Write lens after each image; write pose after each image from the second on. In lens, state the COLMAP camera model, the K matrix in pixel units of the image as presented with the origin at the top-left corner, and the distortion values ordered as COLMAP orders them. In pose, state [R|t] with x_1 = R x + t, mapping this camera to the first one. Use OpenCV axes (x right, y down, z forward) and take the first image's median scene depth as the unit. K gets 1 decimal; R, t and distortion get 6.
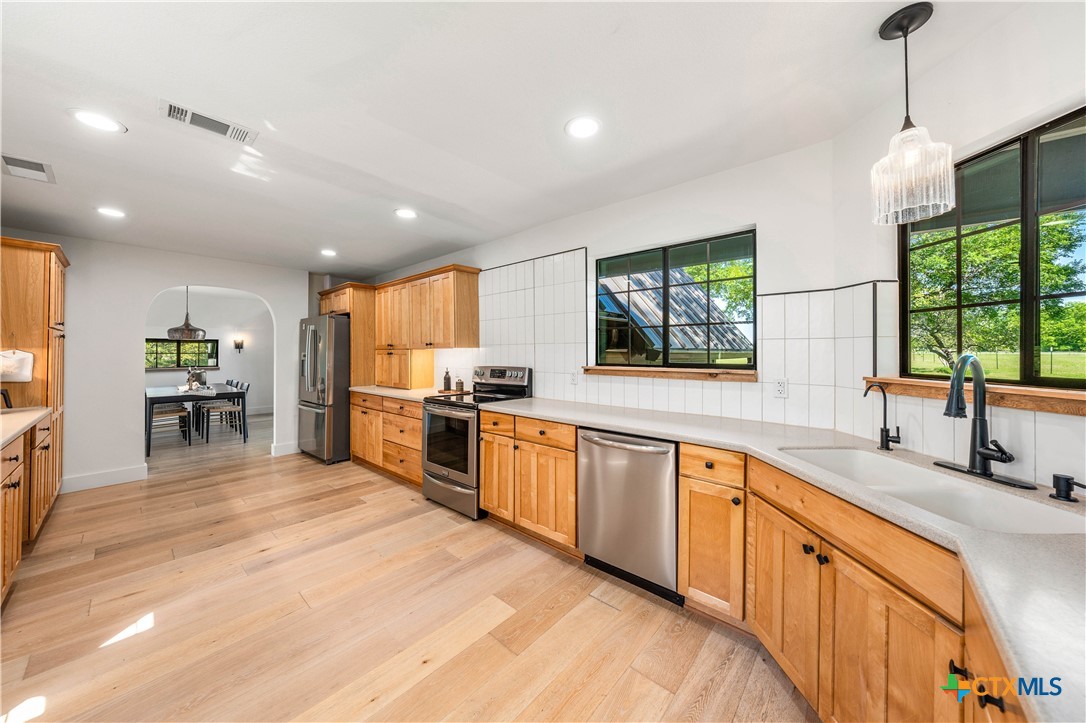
lens RADIAL K [[369.9, 0, 528.7], [0, 369.9, 346.5], [0, 0, 1]] dist [-0.000419, -0.000063]
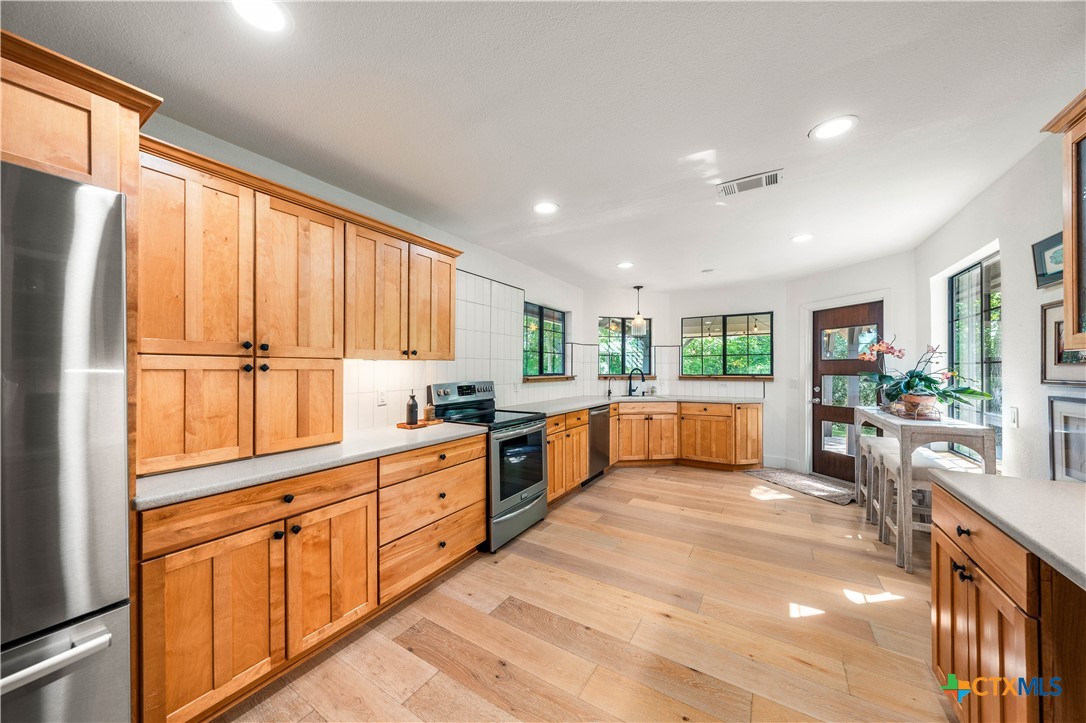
lens RADIAL K [[369.9, 0, 541.8], [0, 369.9, 369.6], [0, 0, 1]] dist [-0.000419, -0.000063]
pose [[-0.180425, 0.006851, 0.983565, -1.369434], [-0.006756, 0.999944, -0.008205, 0.038662], [-0.983565, -0.008126, -0.180369, 1.340356]]
